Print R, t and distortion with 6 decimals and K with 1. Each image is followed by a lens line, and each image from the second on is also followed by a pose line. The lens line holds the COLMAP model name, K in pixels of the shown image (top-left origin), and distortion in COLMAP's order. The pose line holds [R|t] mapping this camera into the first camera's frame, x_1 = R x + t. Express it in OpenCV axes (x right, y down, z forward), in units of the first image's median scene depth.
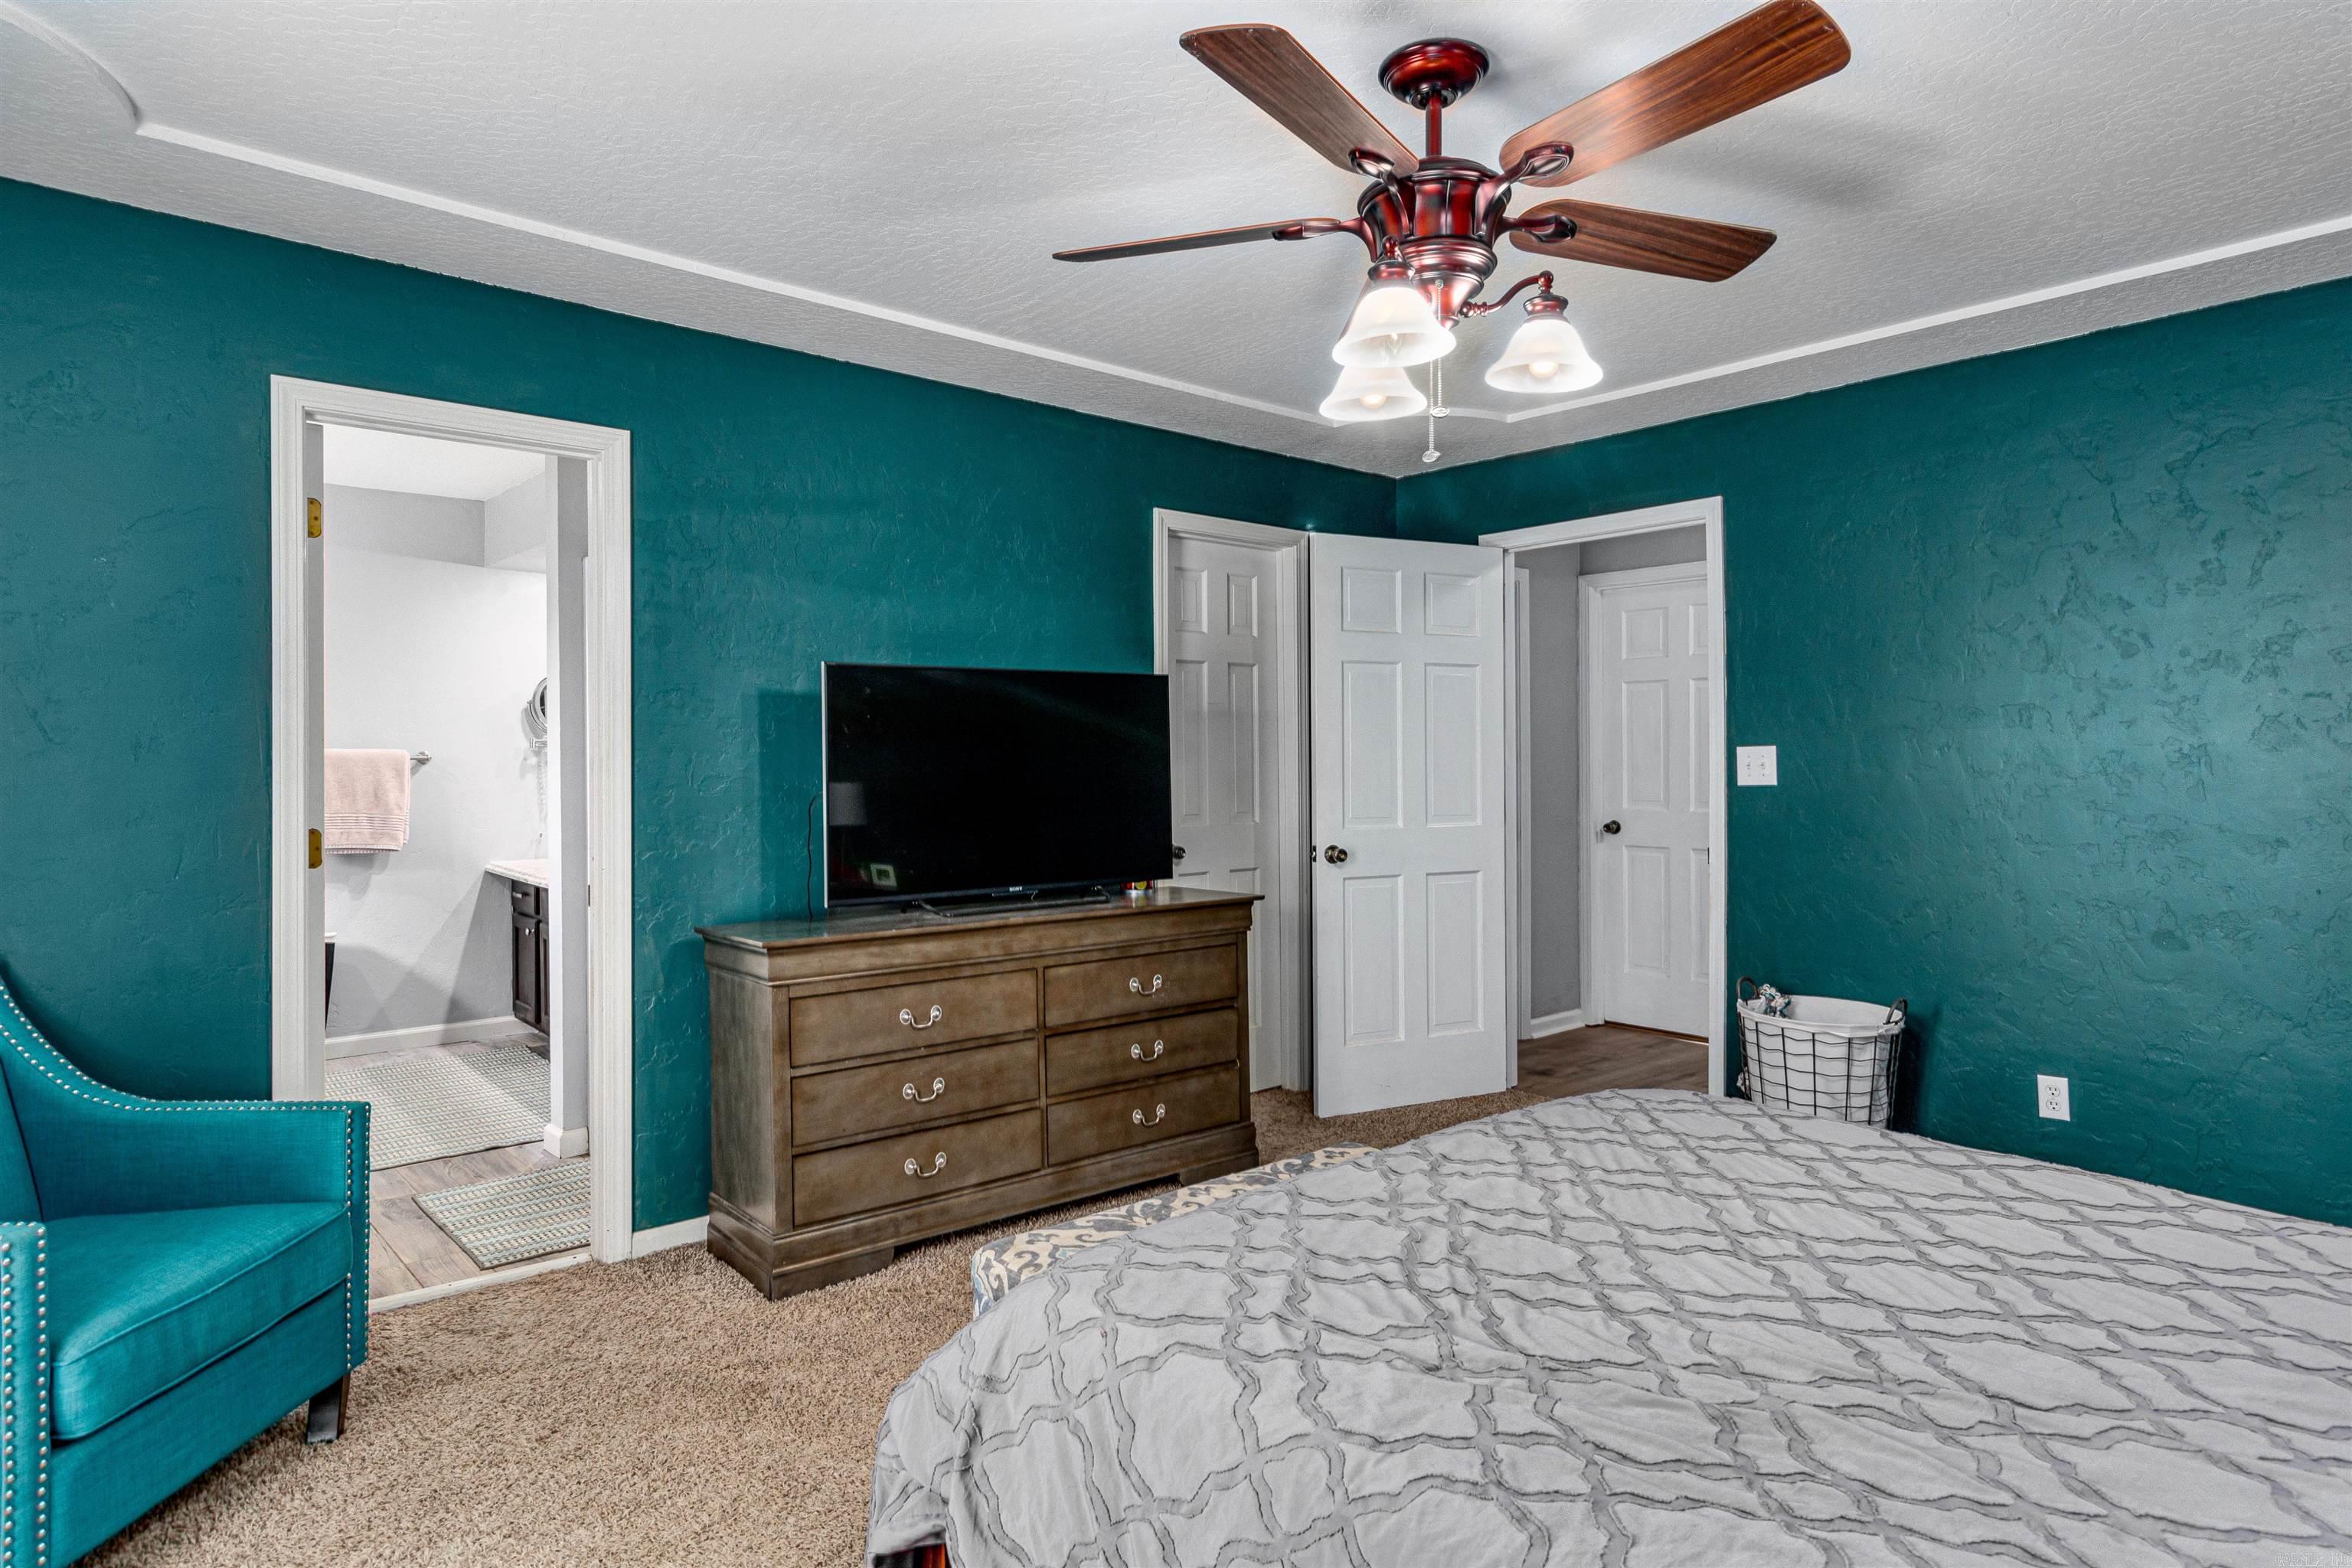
lens RADIAL K [[1267.8, 0, 1171.9], [0, 1267.8, 764.0], [0, 0, 1]] dist [-0.000611, 0.000331]
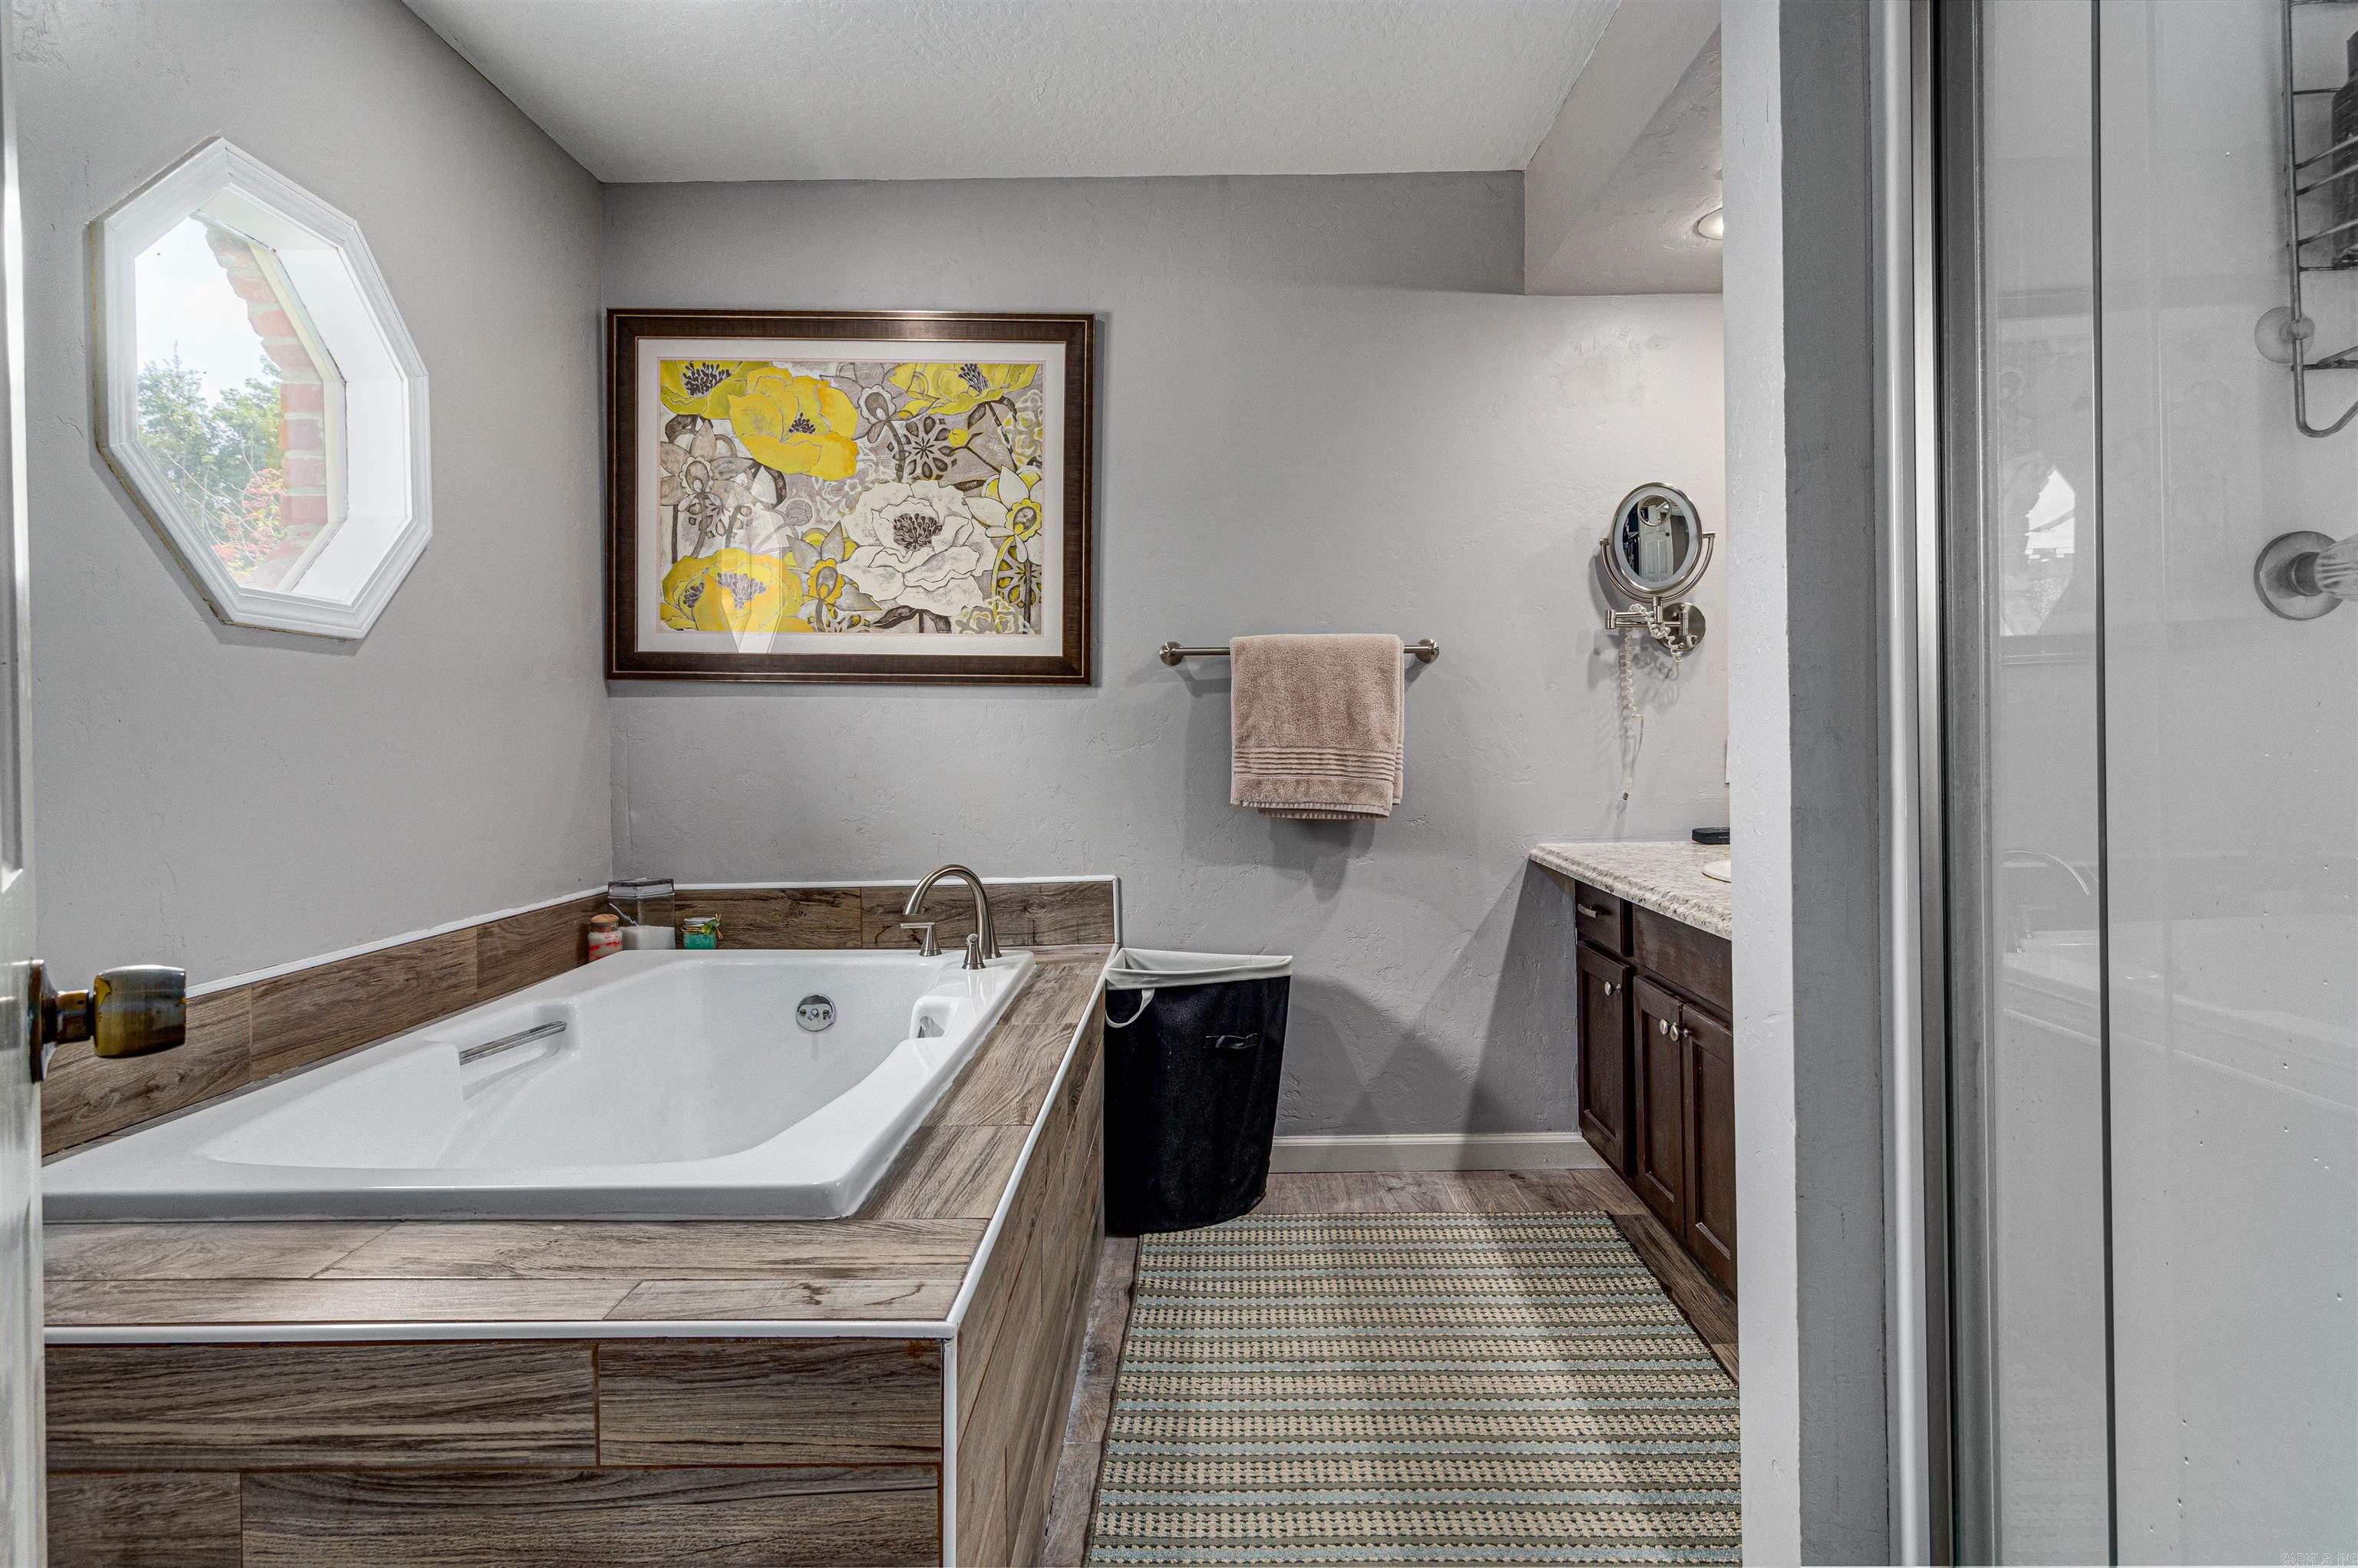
lens RADIAL K [[1270.9, 0, 1192.8], [0, 1270.9, 764.9], [0, 0, 1]] dist [-0.000611, 0.000331]
pose [[0.728487, -0.000280, -0.685060, -0.287141], [0.008466, 0.999927, 0.008593, 0.039655], [0.685008, -0.012060, 0.728436, 0.529617]]
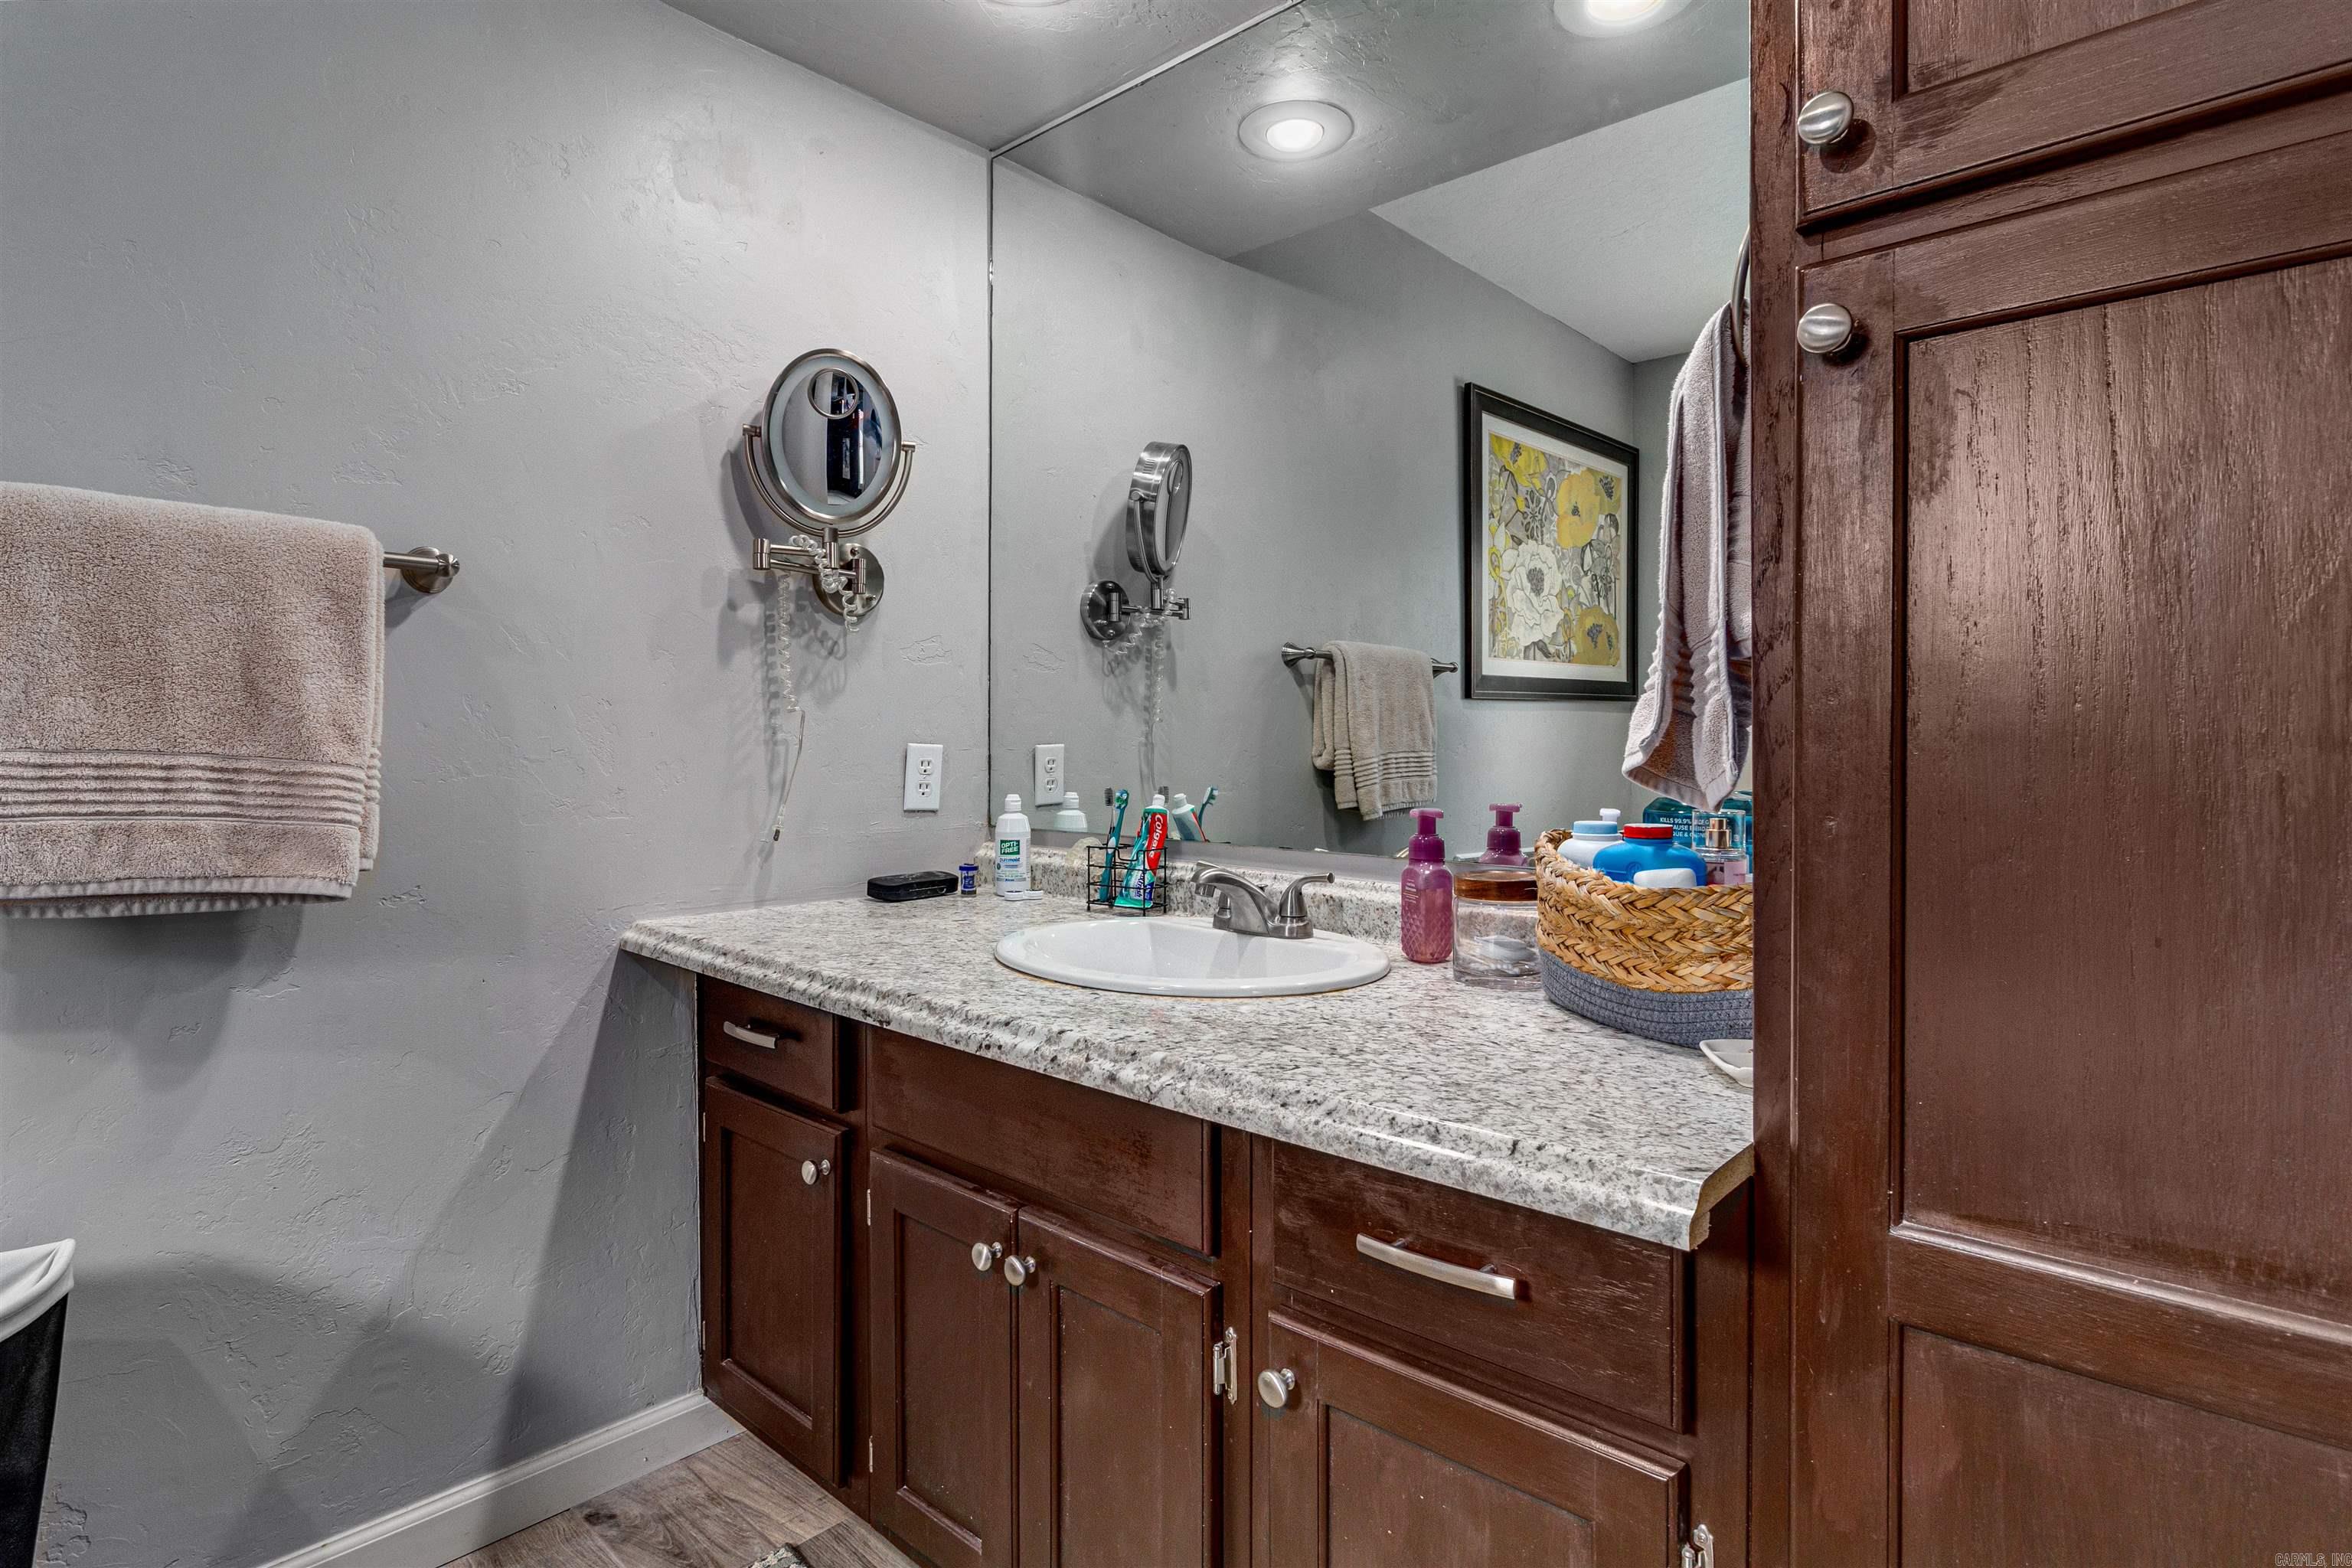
lens RADIAL K [[1221.1, 0, 1176.4], [0, 1221.1, 750.2], [0, 0, 1]] dist [0.003935, -0.000813]
pose [[0.996550, -0.000733, 0.082992, -0.447708], [0.001353, 0.999972, -0.007417, 0.038820], [-0.082984, 0.007504, 0.996523, 0.715137]]
